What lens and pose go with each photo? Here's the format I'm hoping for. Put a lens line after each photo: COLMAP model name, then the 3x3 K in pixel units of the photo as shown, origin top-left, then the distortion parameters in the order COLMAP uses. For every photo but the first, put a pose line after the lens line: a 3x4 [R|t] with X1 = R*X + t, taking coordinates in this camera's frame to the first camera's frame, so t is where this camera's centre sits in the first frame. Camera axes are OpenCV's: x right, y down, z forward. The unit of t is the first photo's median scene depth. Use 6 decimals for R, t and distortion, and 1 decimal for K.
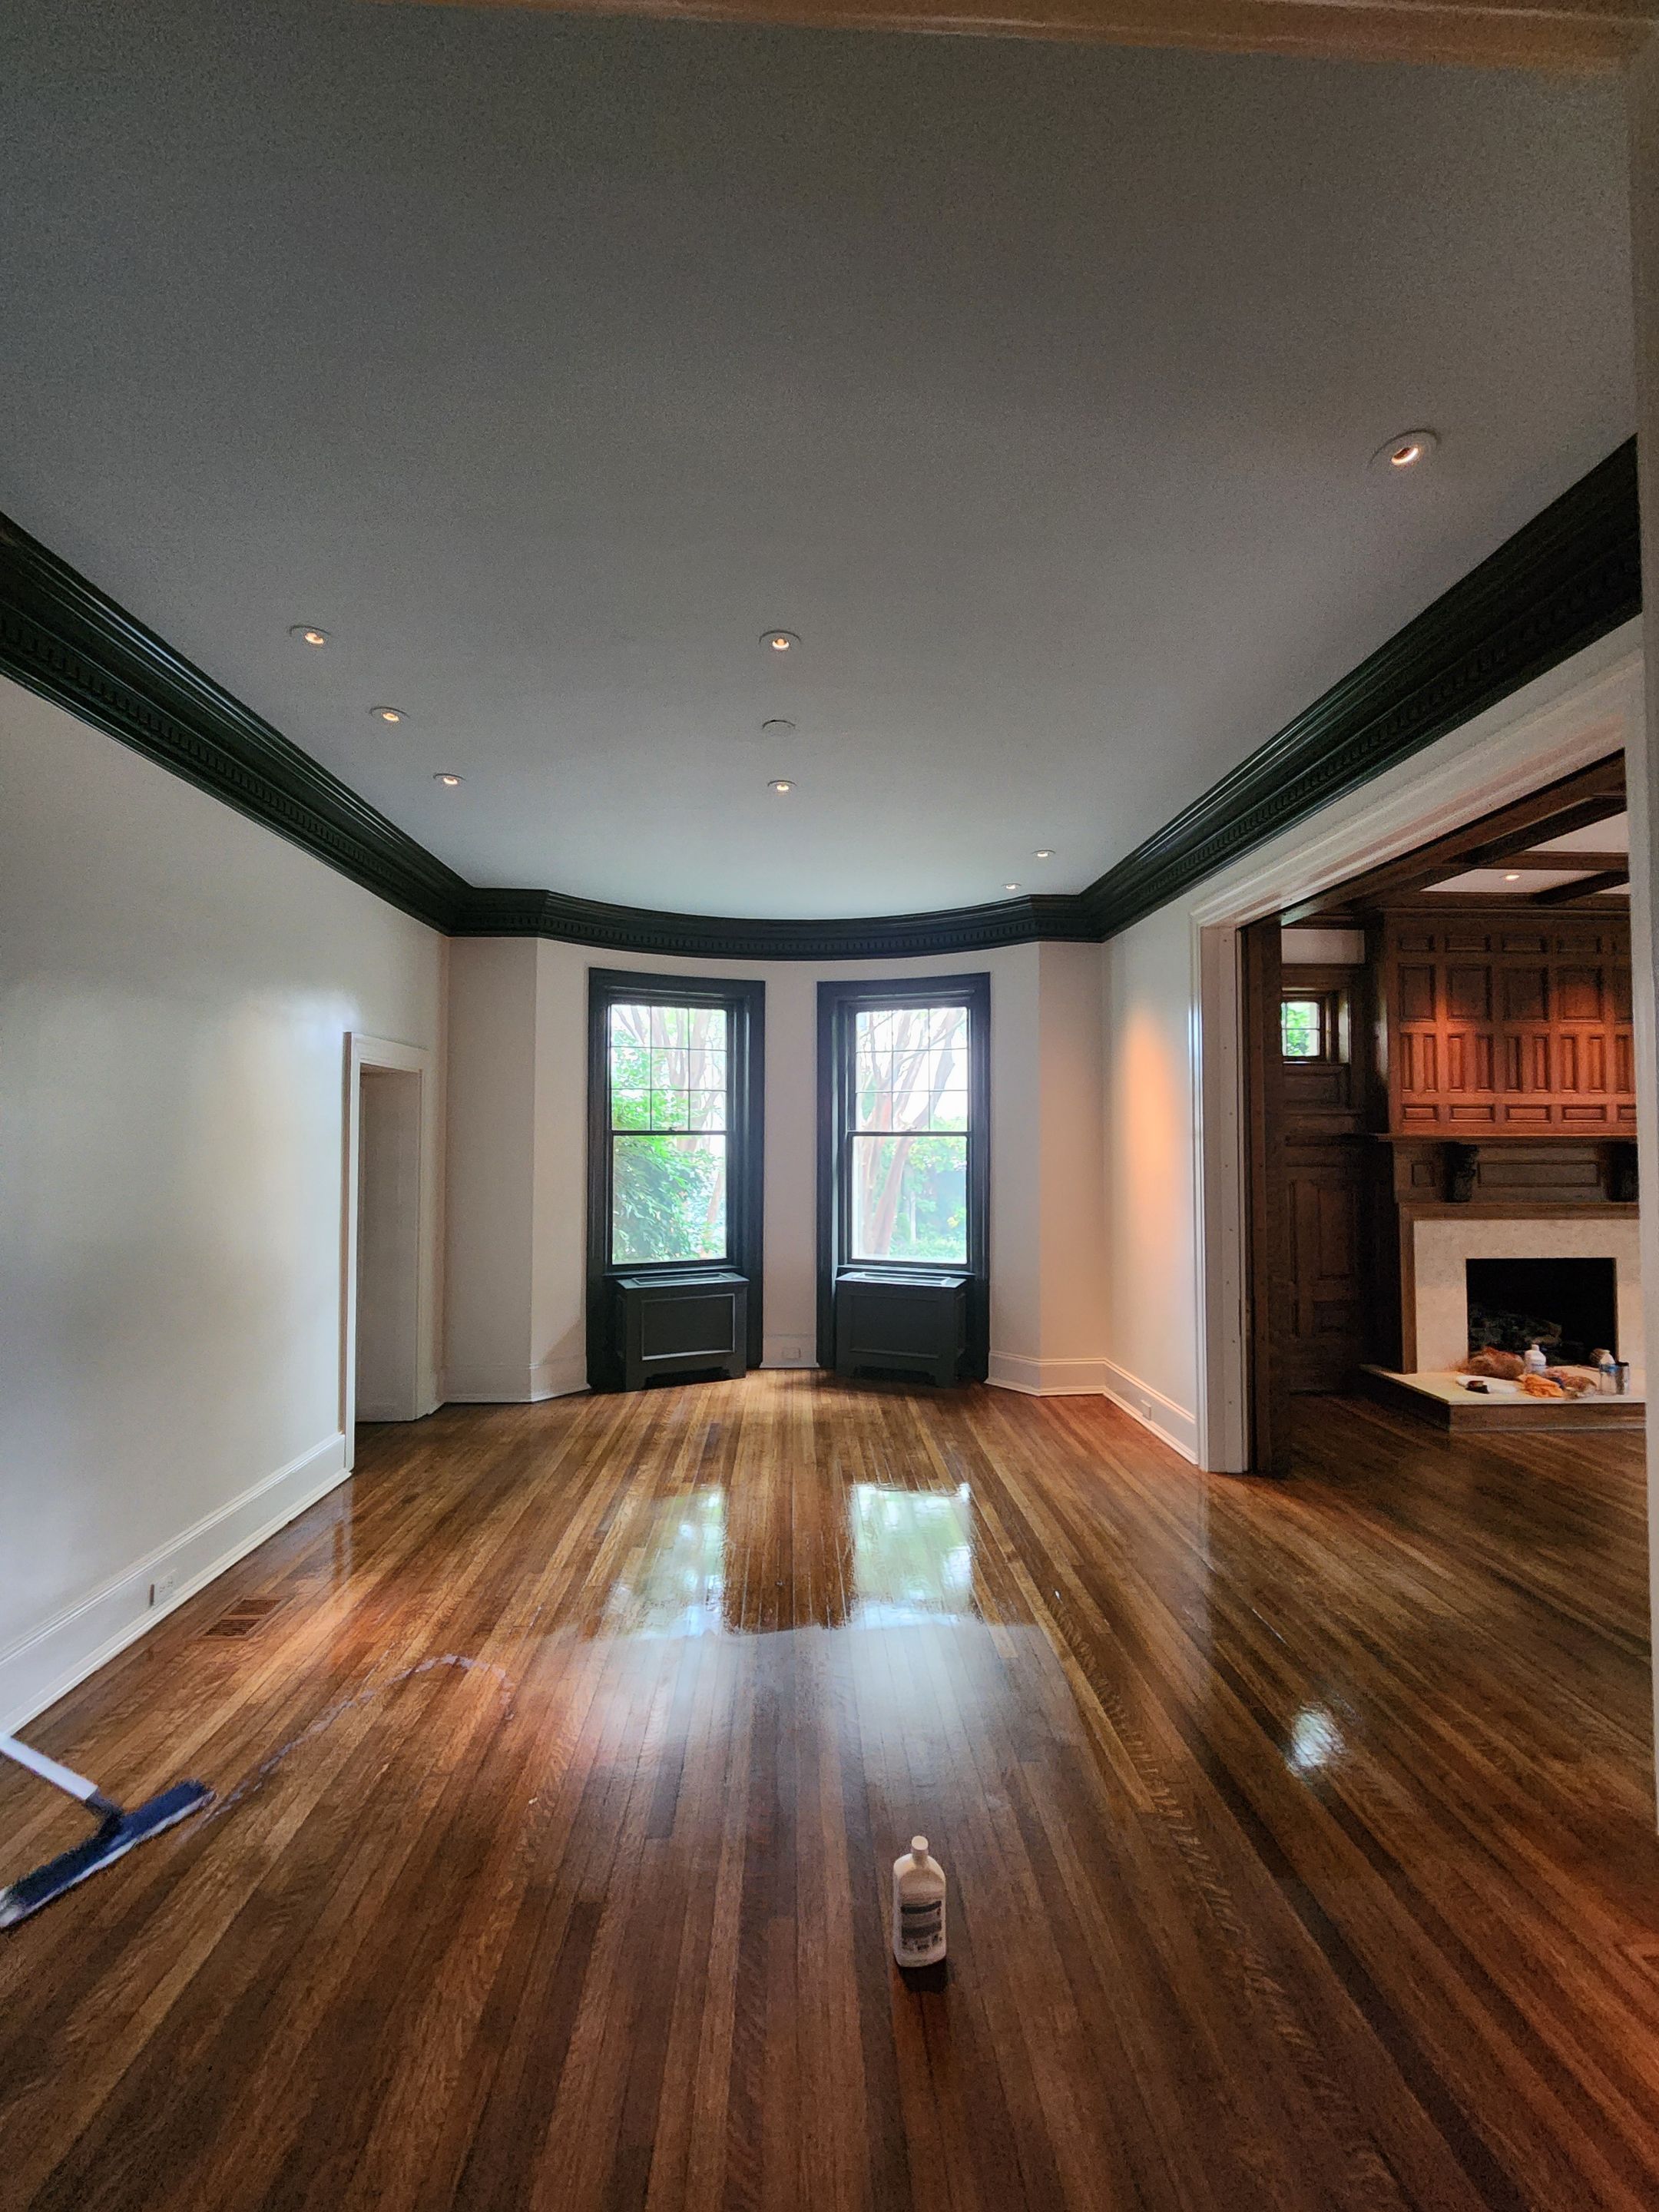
lens RADIAL K [[910.4, 0, 837.9], [0, 910.4, 1112.6], [0, 0, 1]] dist [0.000634, 0.000144]
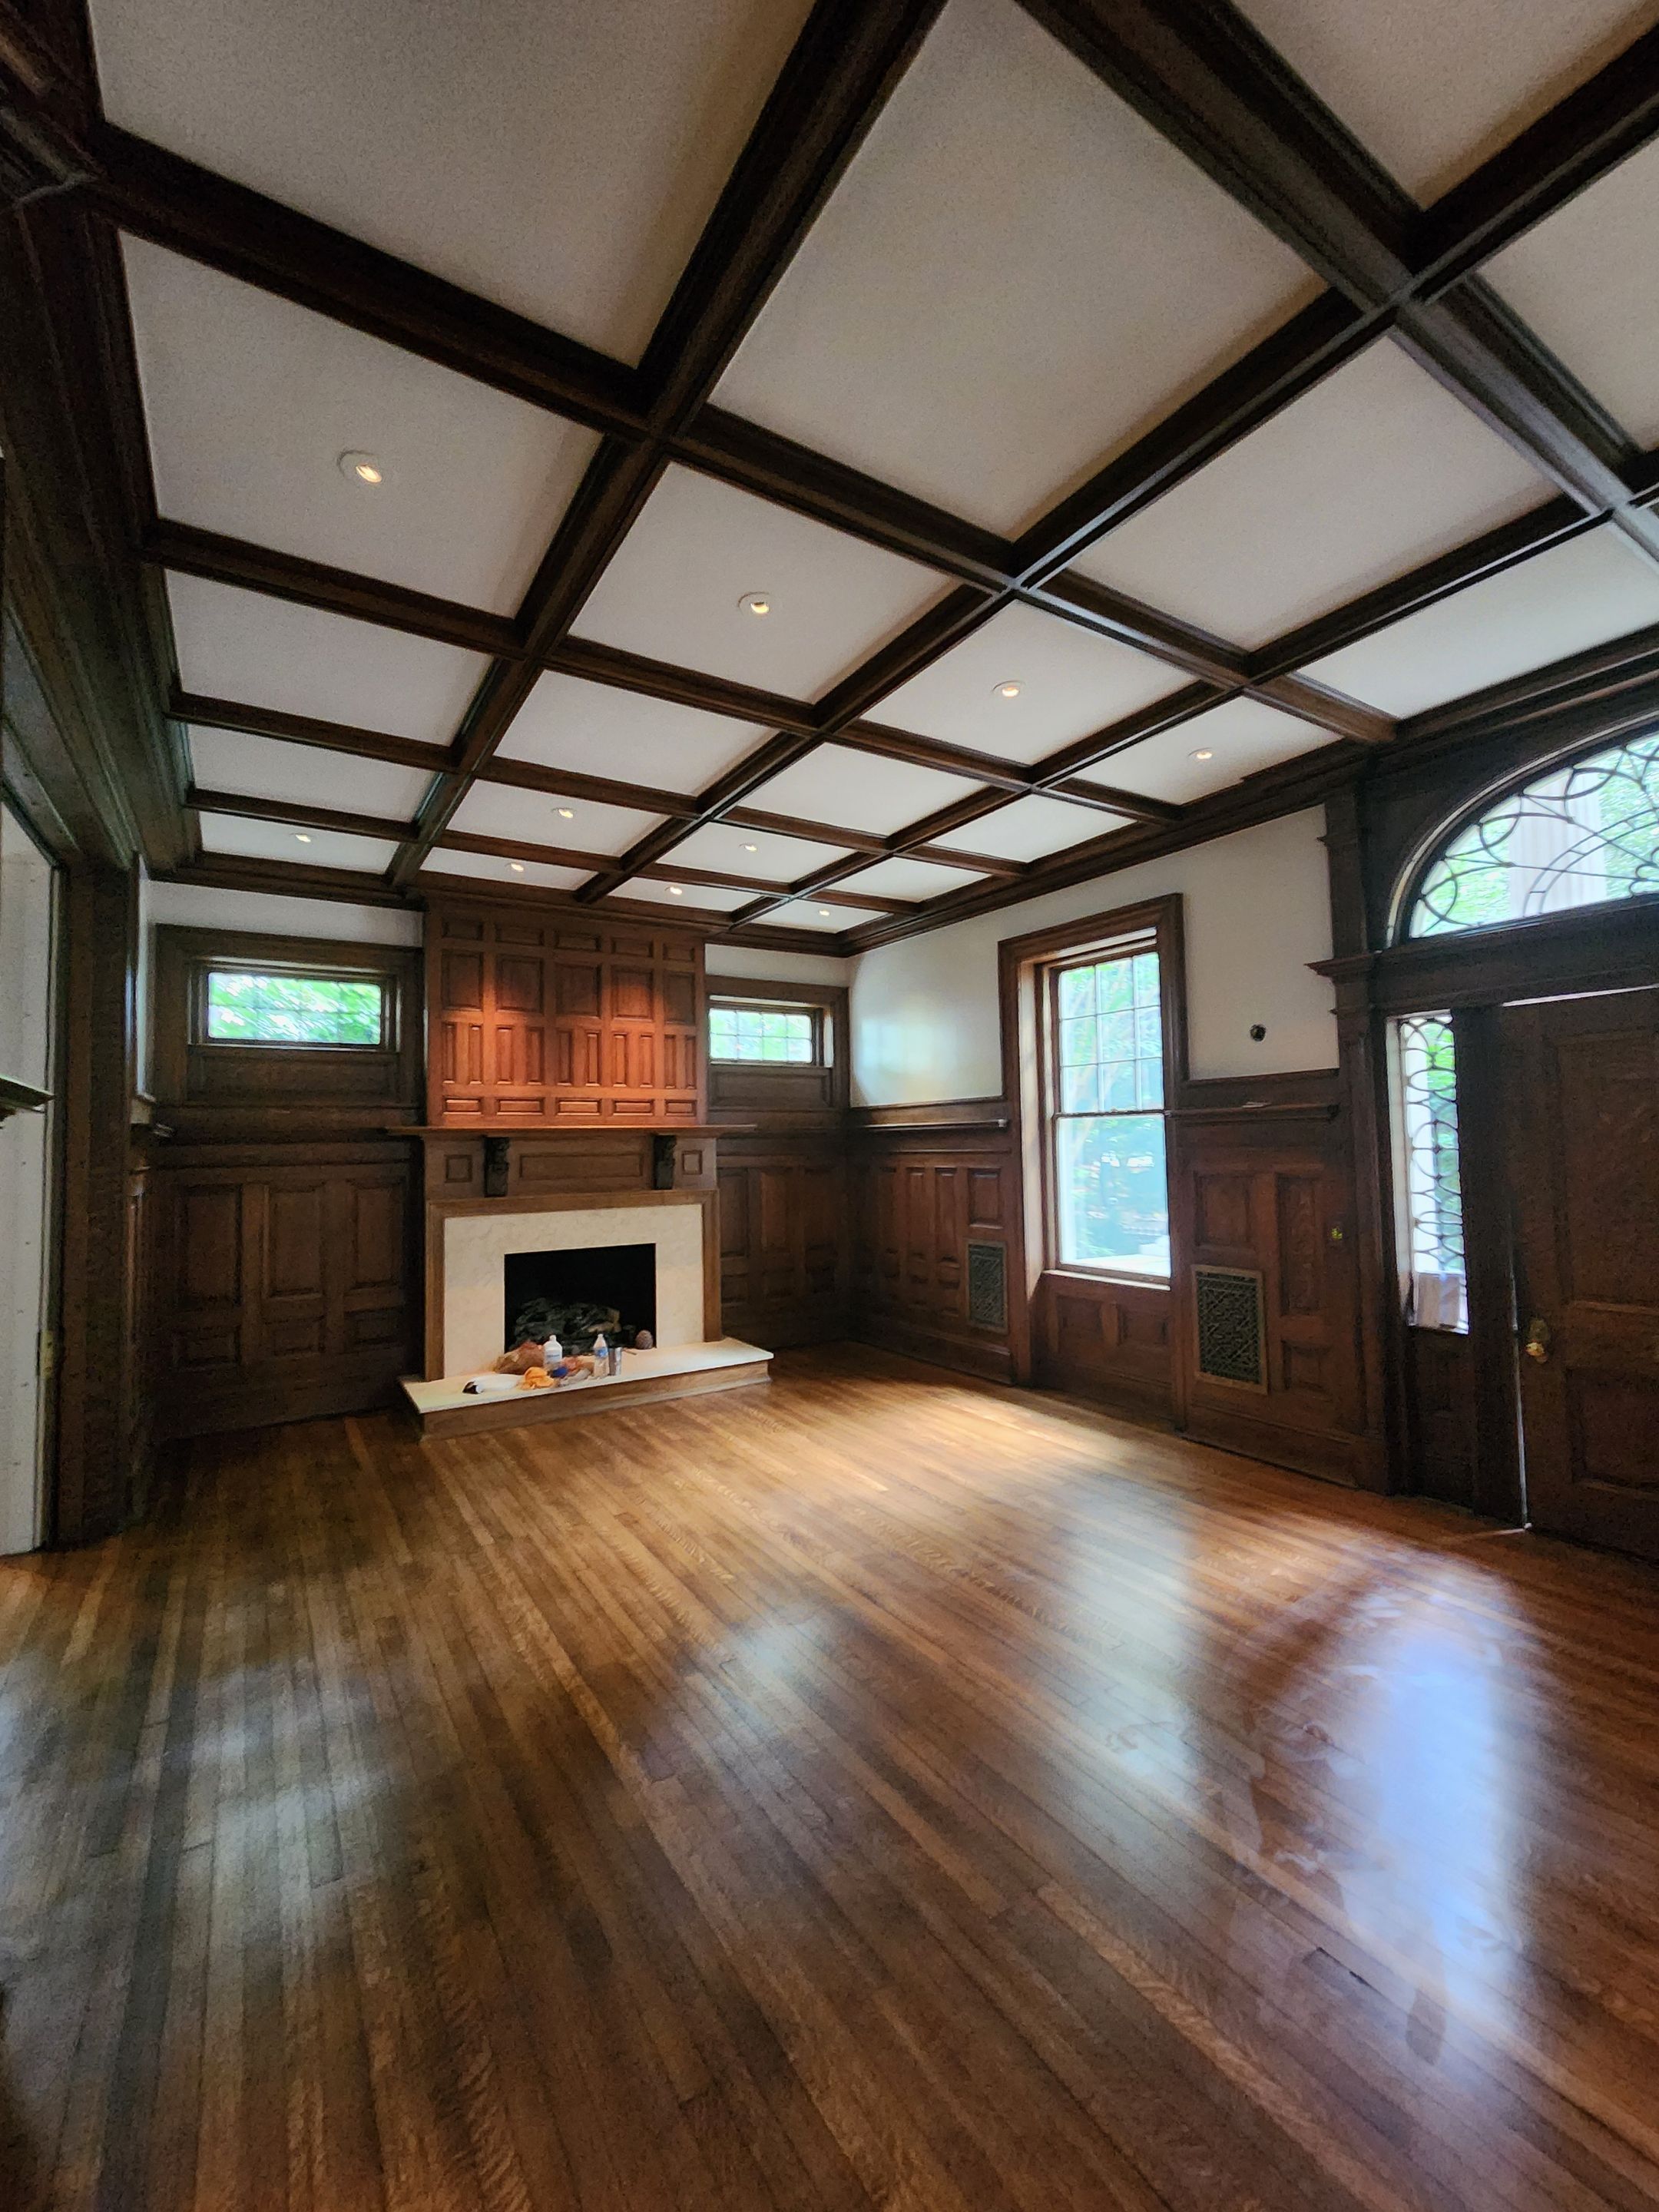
lens RADIAL K [[910.4, 0, 846.1], [0, 910.4, 1099.8], [0, 0, 1]] dist [0.000634, 0.000144]
pose [[0.872570, 0.011343, 0.488357, 0.520719], [-0.000983, 0.999769, -0.021467, 0.014942], [-0.488488, 0.018251, 0.872380, -0.037117]]
